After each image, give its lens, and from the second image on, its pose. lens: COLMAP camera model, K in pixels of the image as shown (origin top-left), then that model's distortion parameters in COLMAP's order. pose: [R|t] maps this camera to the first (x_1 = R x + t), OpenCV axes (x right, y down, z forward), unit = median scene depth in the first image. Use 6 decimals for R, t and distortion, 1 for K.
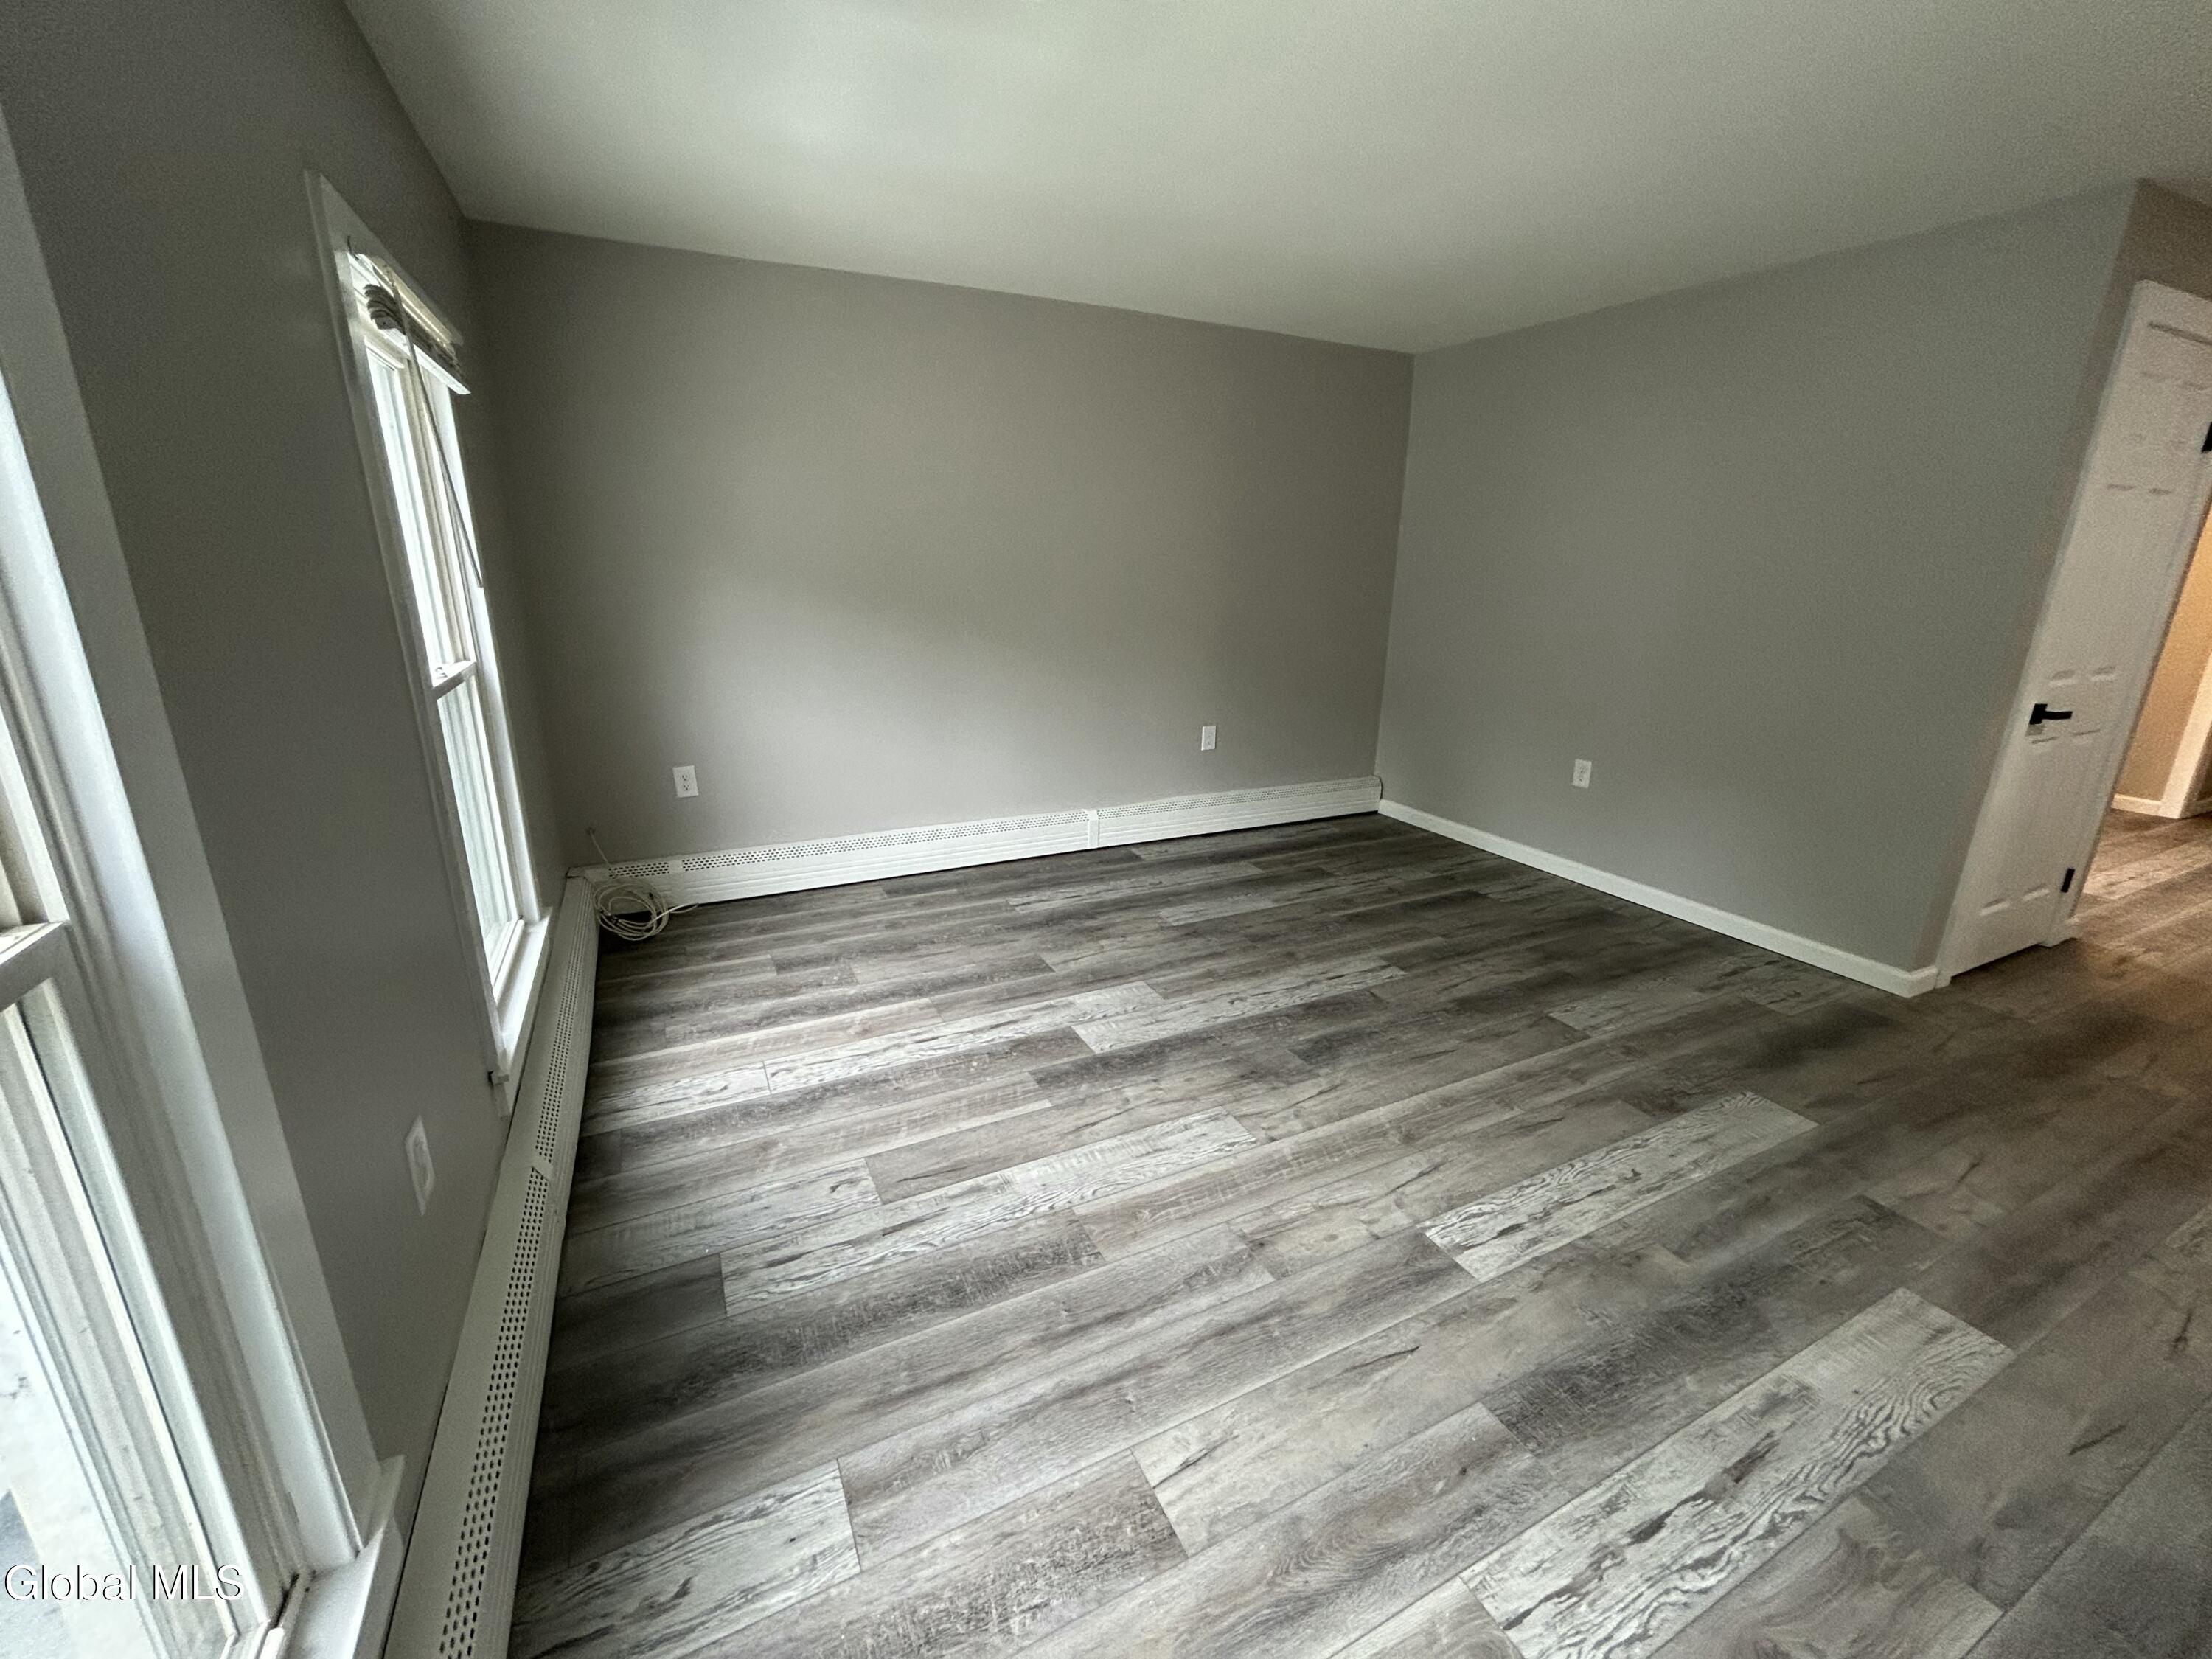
lens RADIAL K [[896.5, 0, 1103.9], [0, 896.5, 822.4], [0, 0, 1]] dist [0.002706, 0.000506]
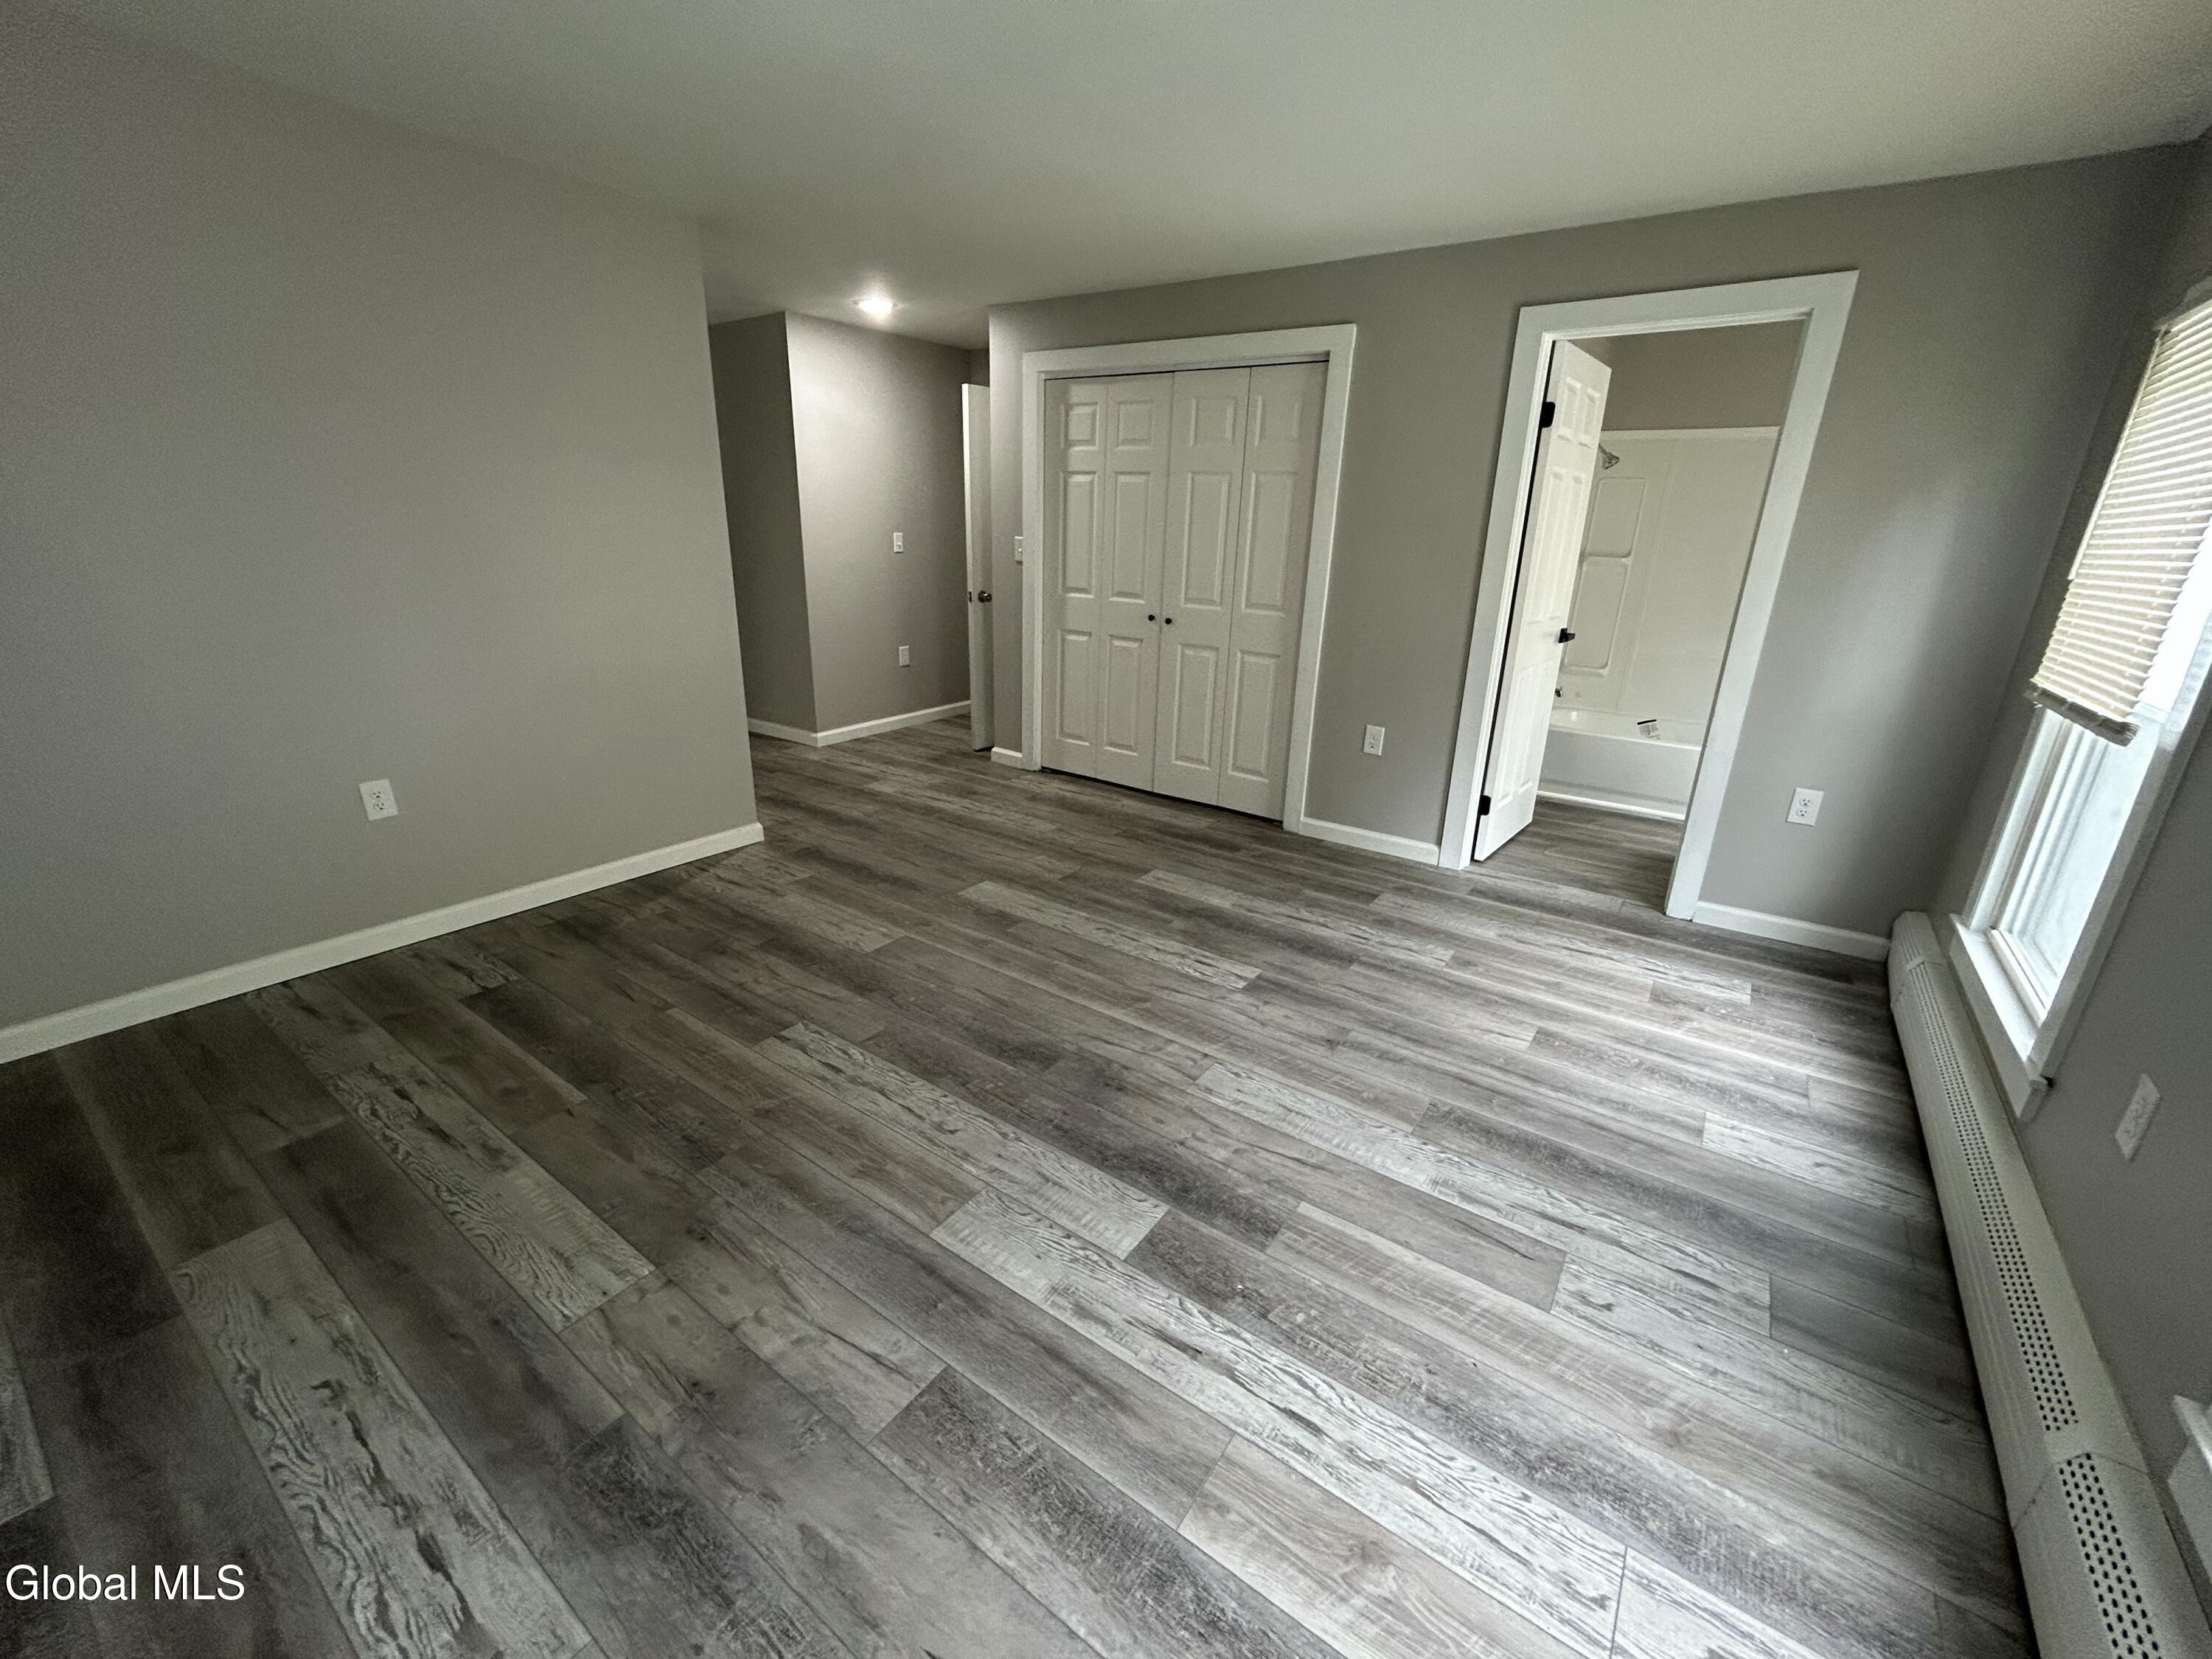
lens RADIAL K [[896.5, 0, 1102.4], [0, 896.5, 825.8], [0, 0, 1]] dist [0.002706, 0.000506]
pose [[-0.469255, -0.306722, 0.828083, -0.546485], [0.216391, 0.869209, 0.444579, -0.386664], [-0.856140, 0.387810, -0.341509, 1.306353]]
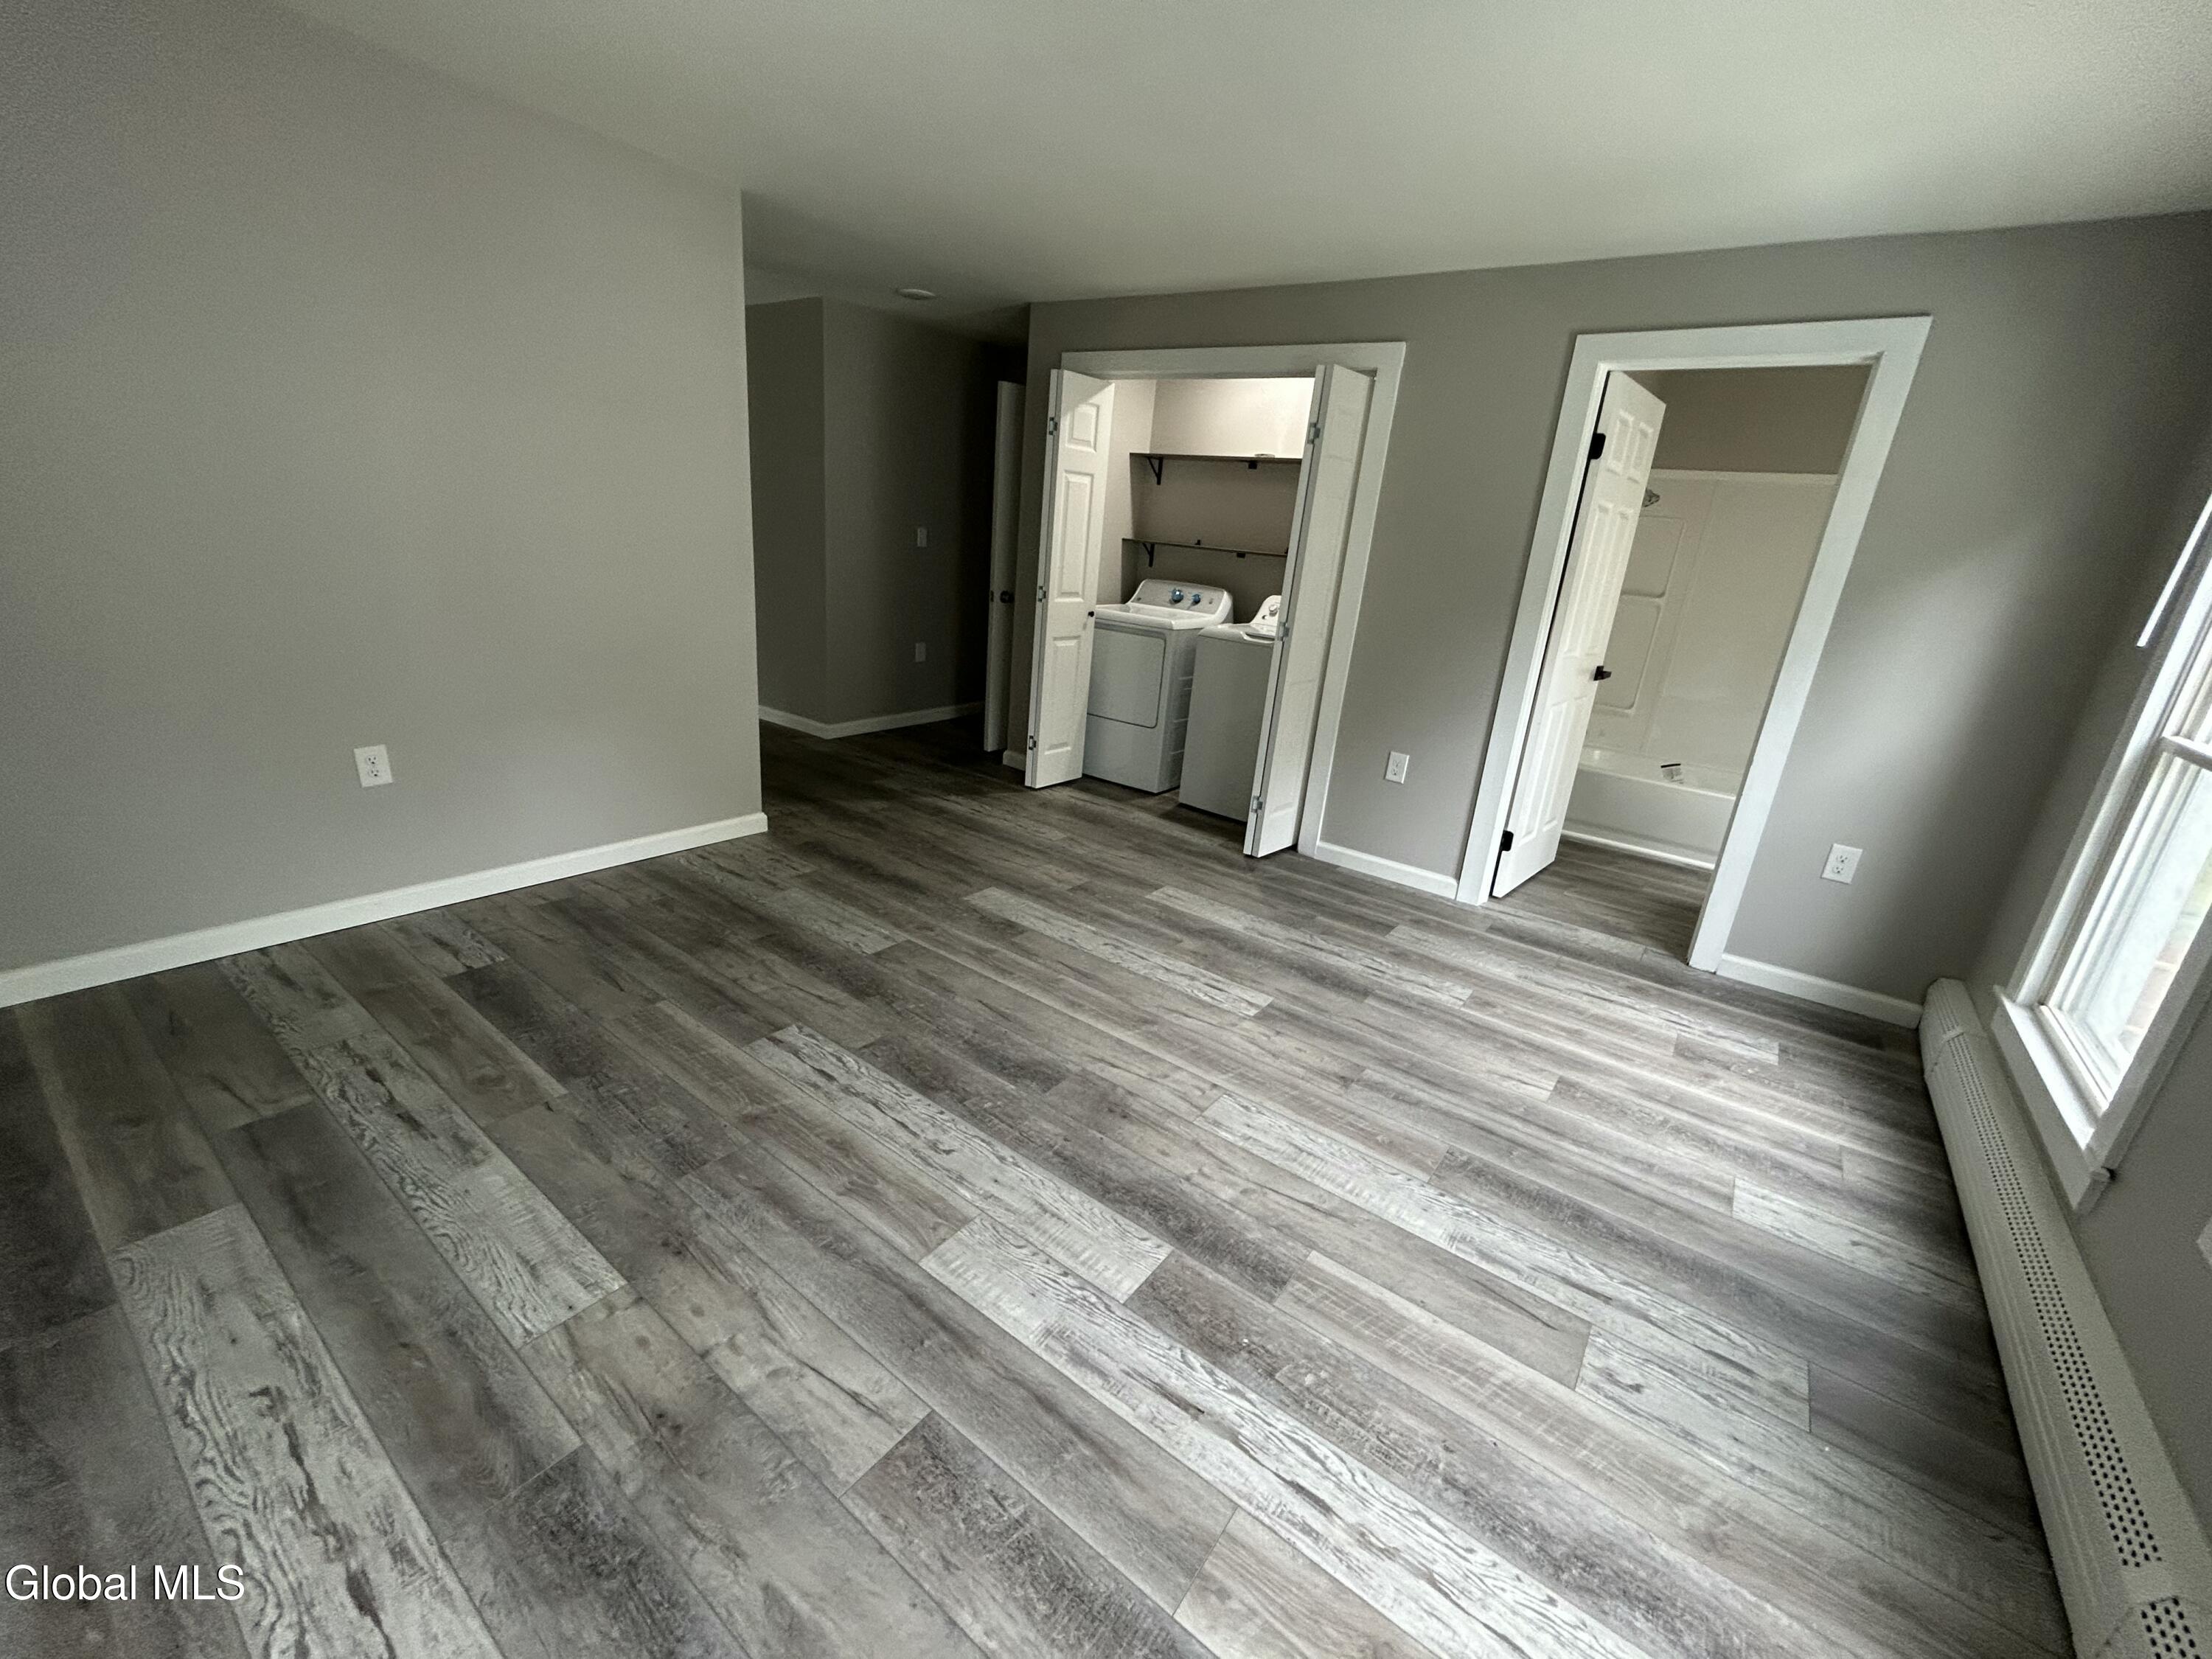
lens RADIAL K [[896.5, 0, 1103.5], [0, 896.5, 824.5], [0, 0, 1]] dist [0.002706, 0.000506]
pose [[-0.449701, -0.326069, 0.831534, -0.502548], [0.162267, 0.885664, 0.435050, -0.378076], [-0.878316, 0.330573, -0.345374, 1.308647]]
